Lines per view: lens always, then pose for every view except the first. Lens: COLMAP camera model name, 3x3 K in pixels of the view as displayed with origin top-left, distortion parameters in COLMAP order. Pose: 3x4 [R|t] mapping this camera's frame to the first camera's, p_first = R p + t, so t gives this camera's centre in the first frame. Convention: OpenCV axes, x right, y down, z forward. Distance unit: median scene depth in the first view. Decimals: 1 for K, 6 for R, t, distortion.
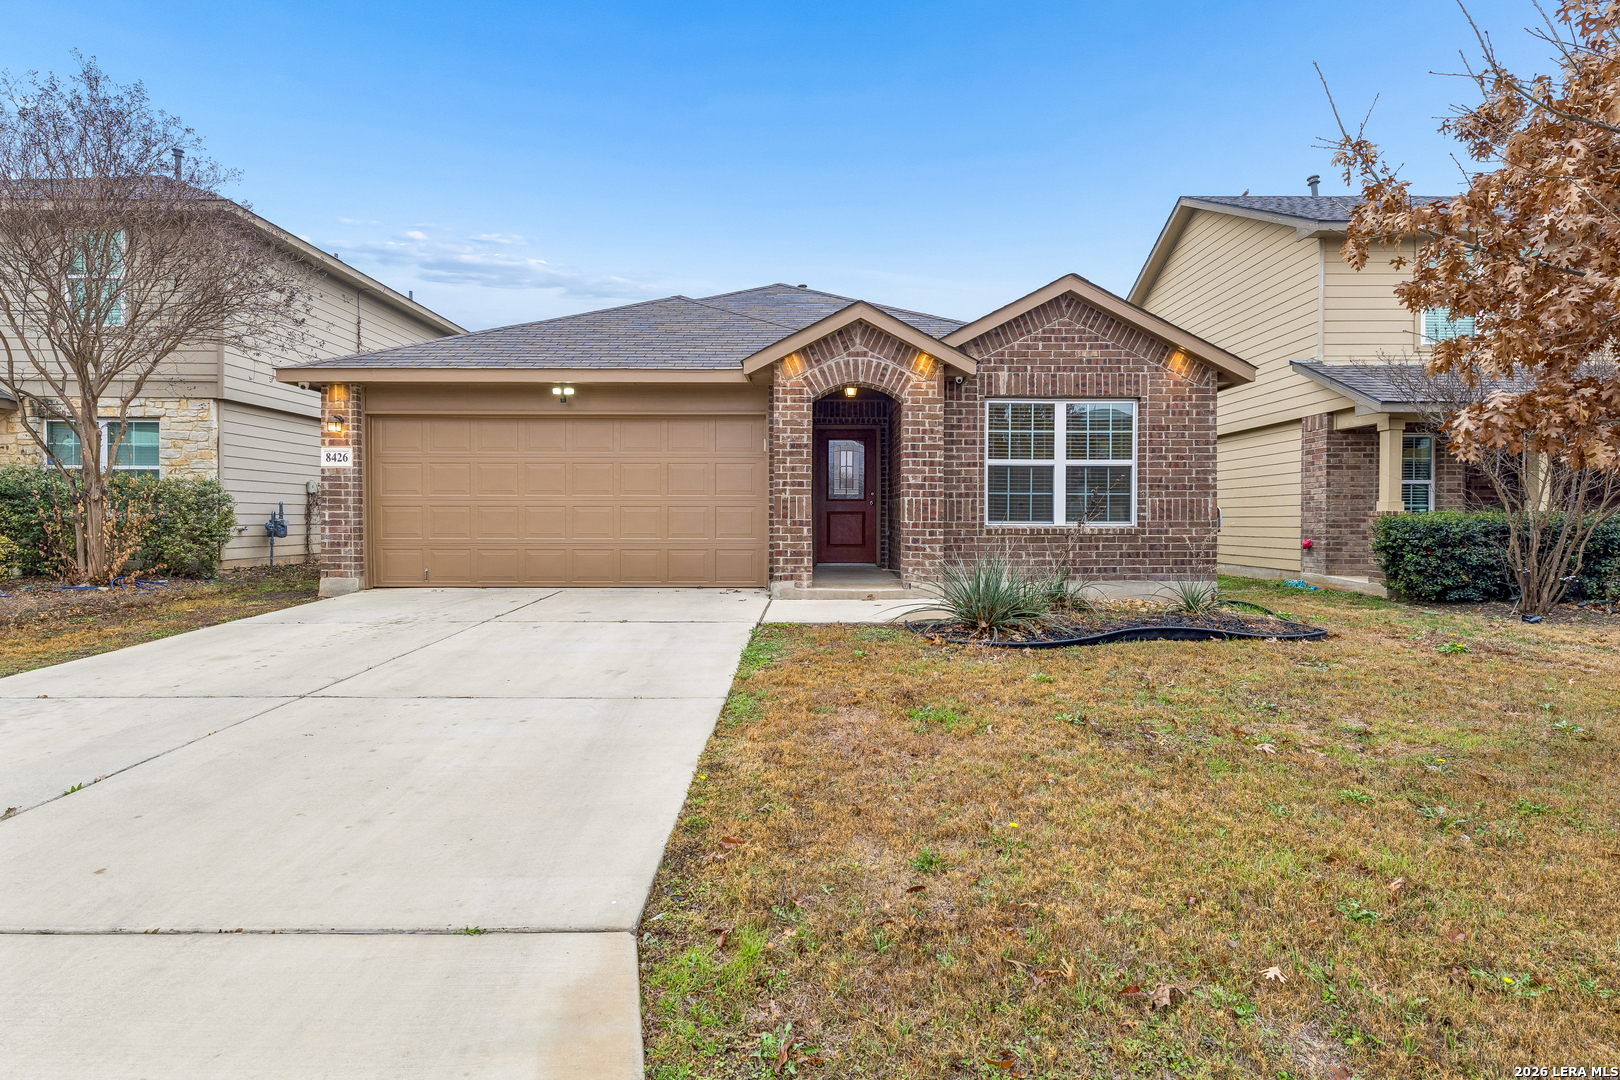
lens RADIAL K [[769.6, 0, 810.8], [0, 769.6, 538.4], [0, 0, 1]] dist [0.010489, 0.000810]
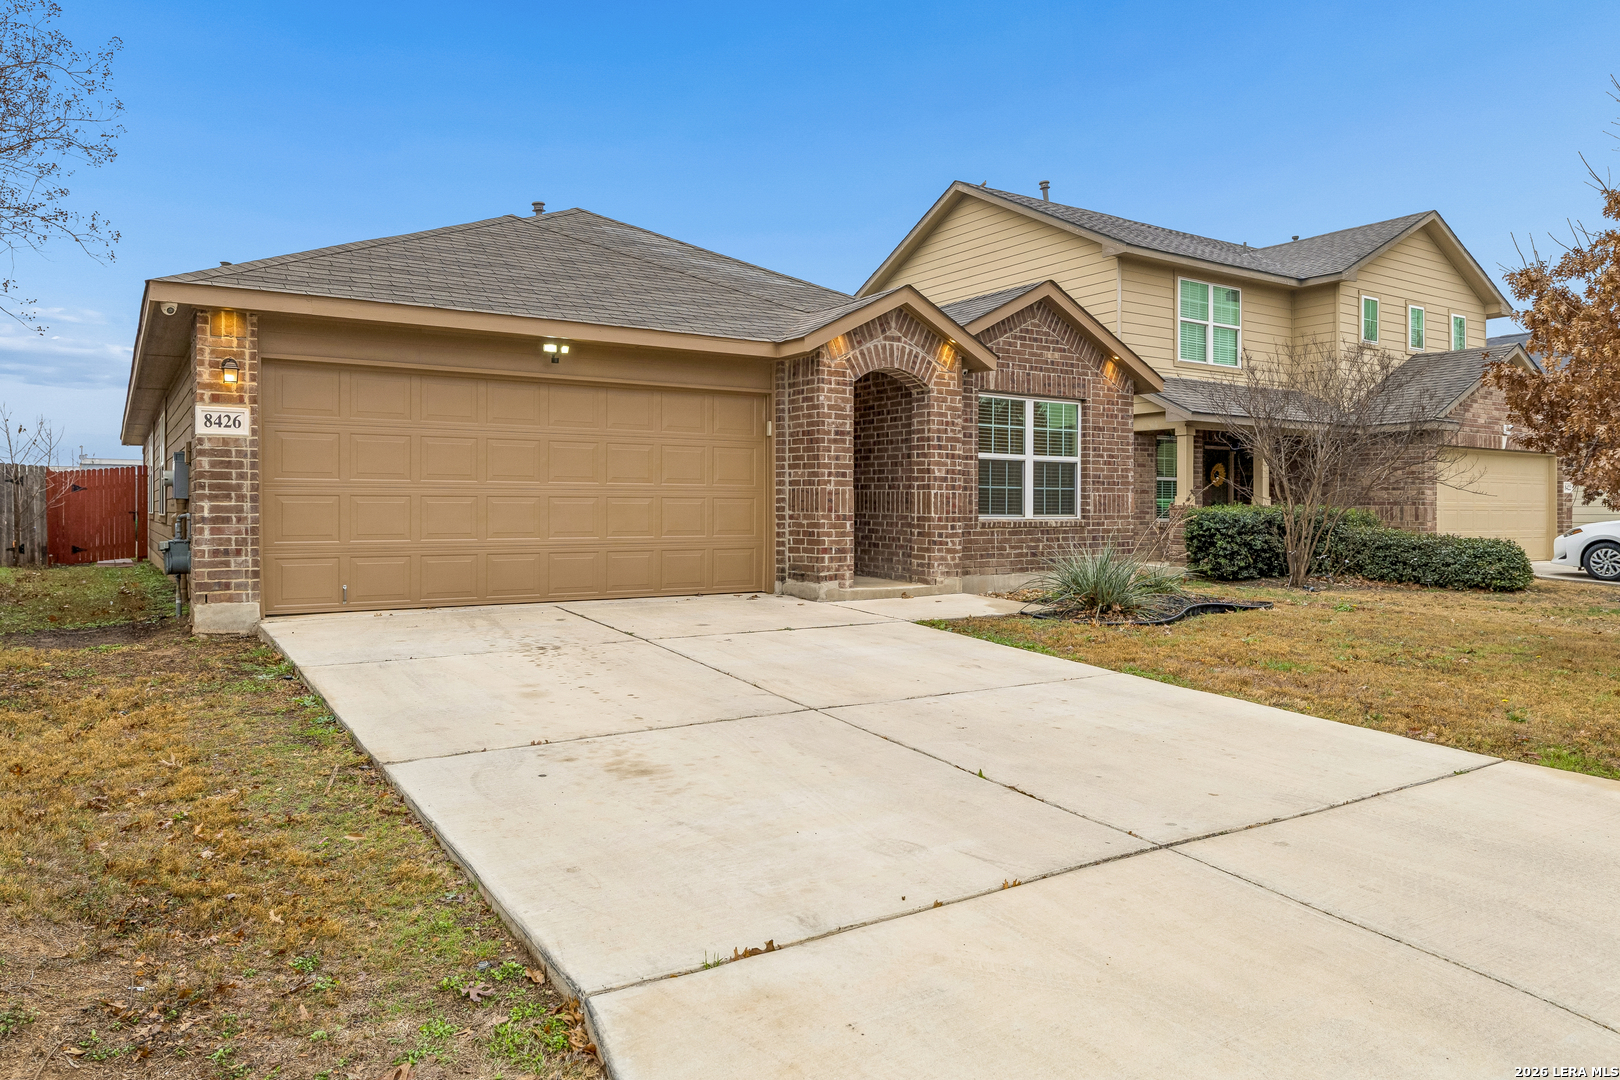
lens RADIAL K [[1067.5, 0, 811.3], [0, 1067.5, 534.5], [0, 0, 1]] dist [-0.000107, 0.002332]
pose [[0.837319, -0.013002, 0.546560, -0.711754], [0.014673, 0.999891, 0.001308, -0.001731], [-0.546518, 0.006925, 0.837419, -0.039785]]
